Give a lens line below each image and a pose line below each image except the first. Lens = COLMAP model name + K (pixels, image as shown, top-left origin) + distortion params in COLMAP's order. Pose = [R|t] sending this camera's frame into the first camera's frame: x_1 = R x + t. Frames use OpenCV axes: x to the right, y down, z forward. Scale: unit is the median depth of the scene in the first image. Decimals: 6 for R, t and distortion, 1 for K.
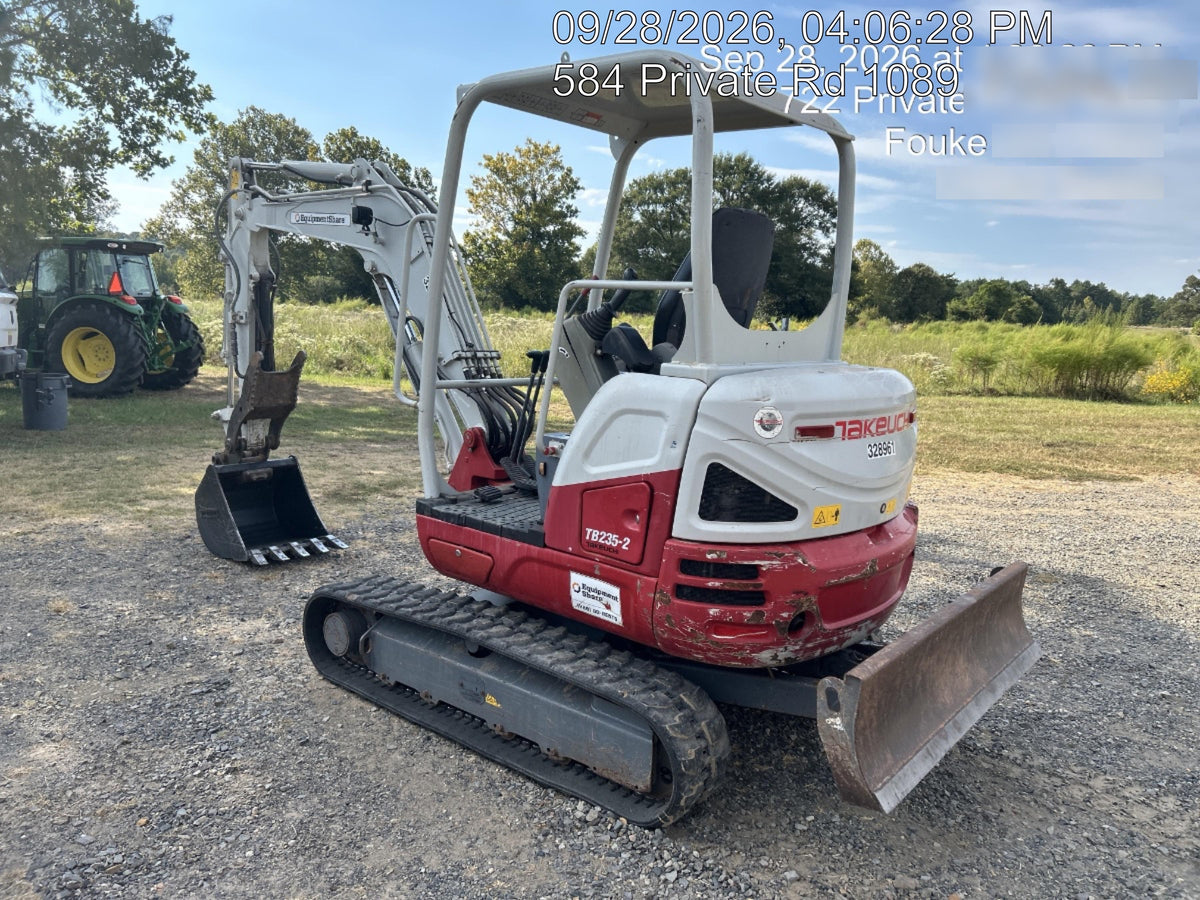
lens RADIAL K [[897.1, 0, 611.3], [0, 897.1, 448.8], [0, 0, 1]] dist [0.021164, -0.006673]
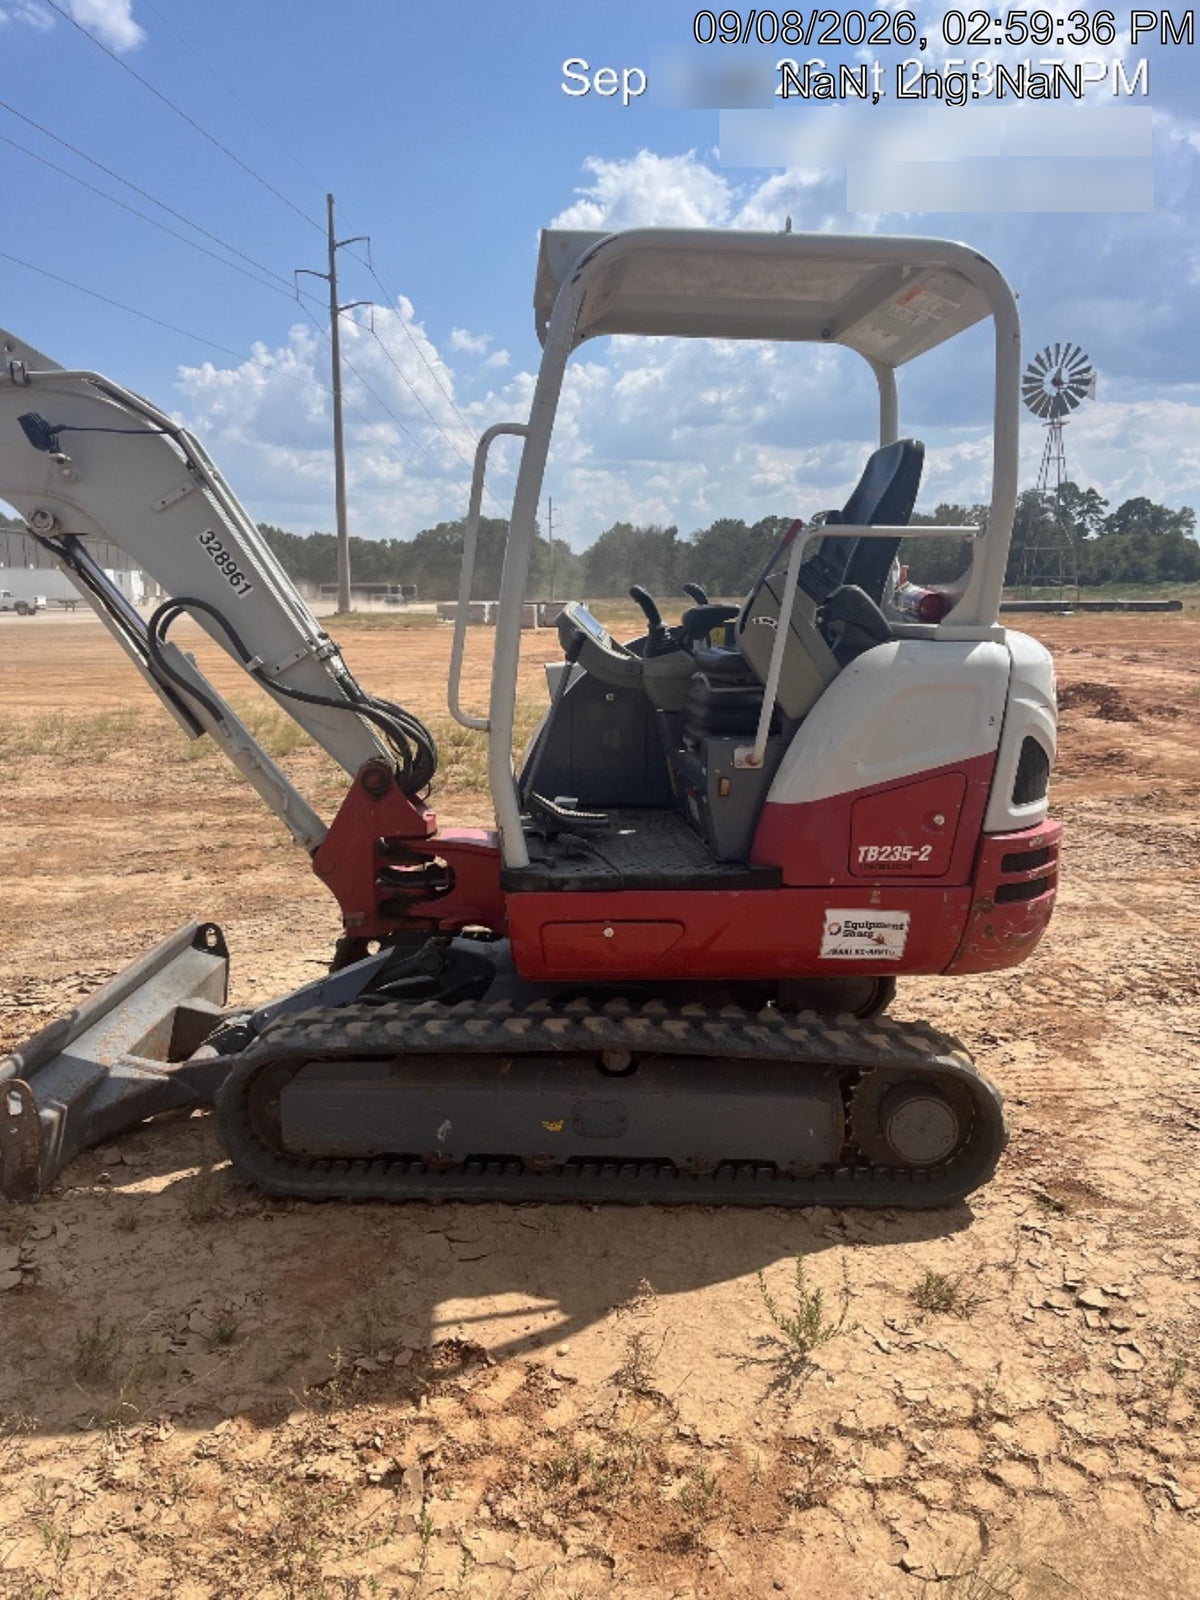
lens RADIAL K [[1196.2, 0, 589.6], [0, 1196.2, 794.2], [0, 0, 1]] dist [0.021164, -0.006673]
pose [[0.729223, -0.165661, 0.663921, -0.935911], [0.139149, 0.985880, 0.093161, -0.091967], [-0.669979, 0.024449, 0.741977, 0.411369]]
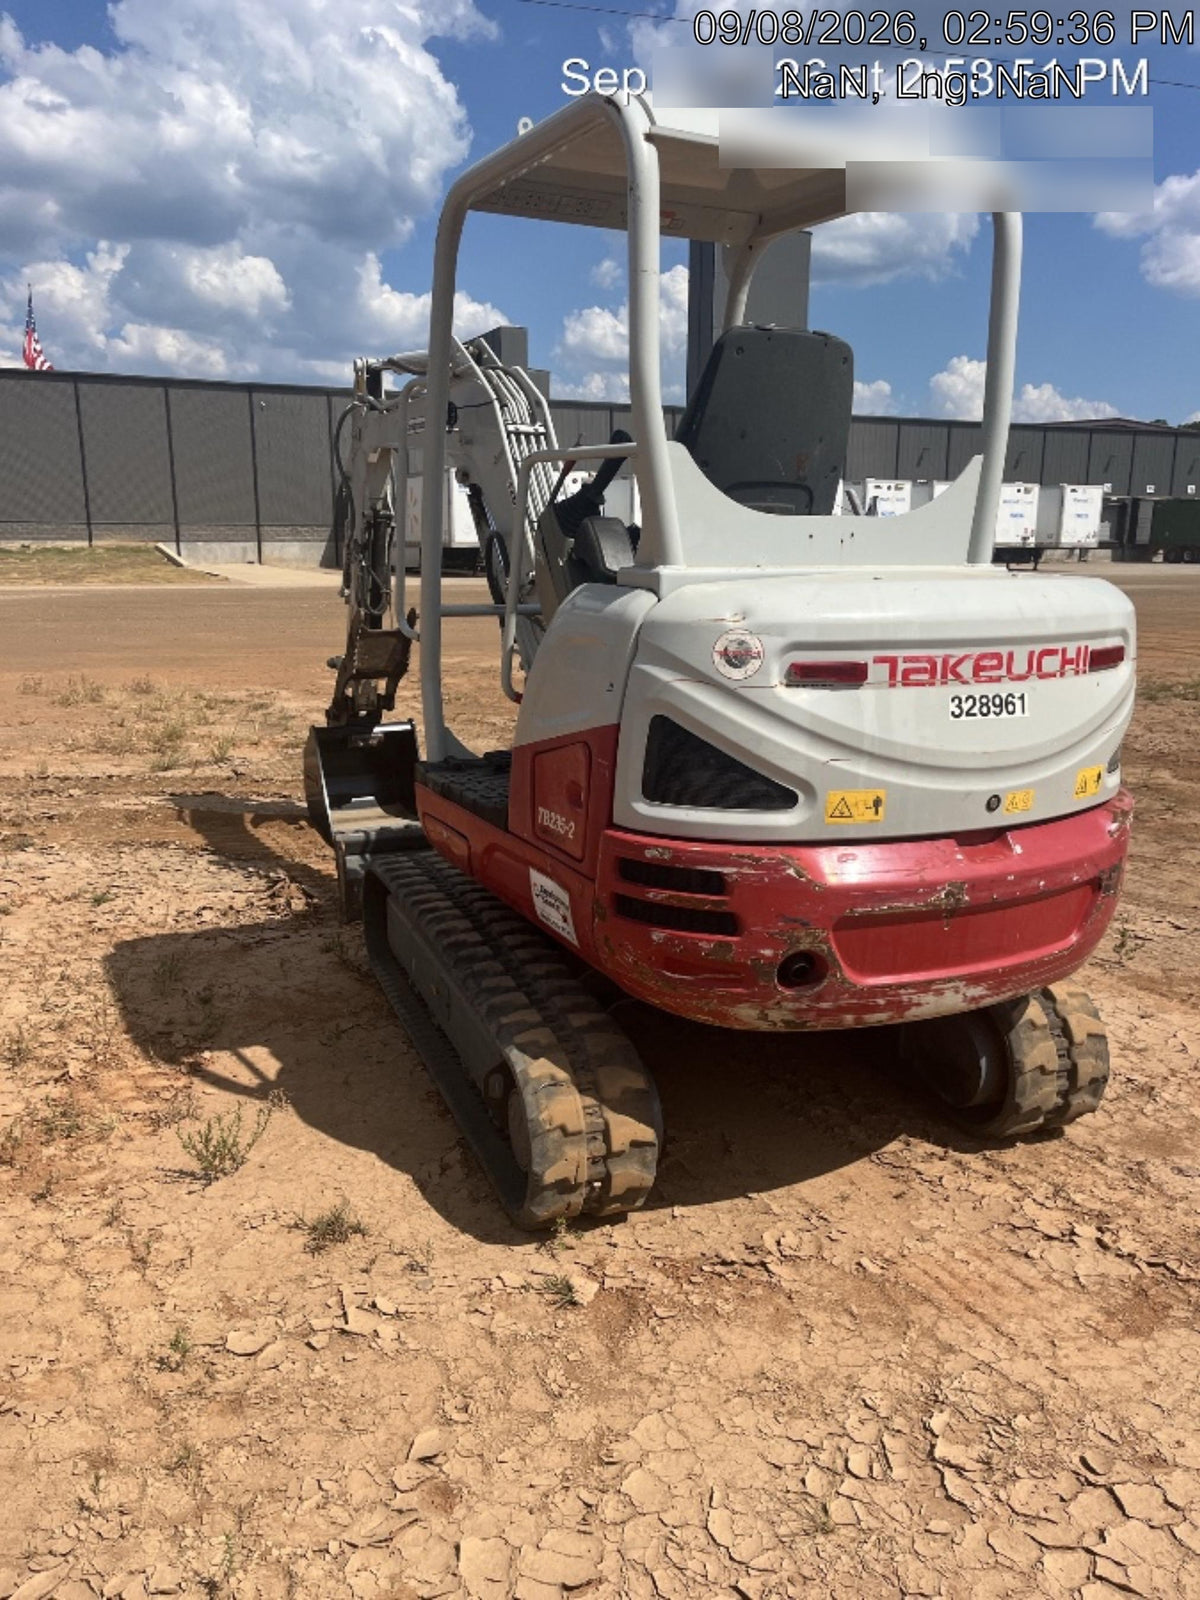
lens RADIAL K [[1196.2, 0, 596.3], [0, 1196.2, 792.2], [0, 0, 1]] dist [0.021164, -0.006673]
pose [[0.921357, 0.050817, -0.385382, 0.403078], [-0.031579, 0.997926, 0.056090, 0.023647], [0.387433, -0.039509, 0.921051, 0.155780]]
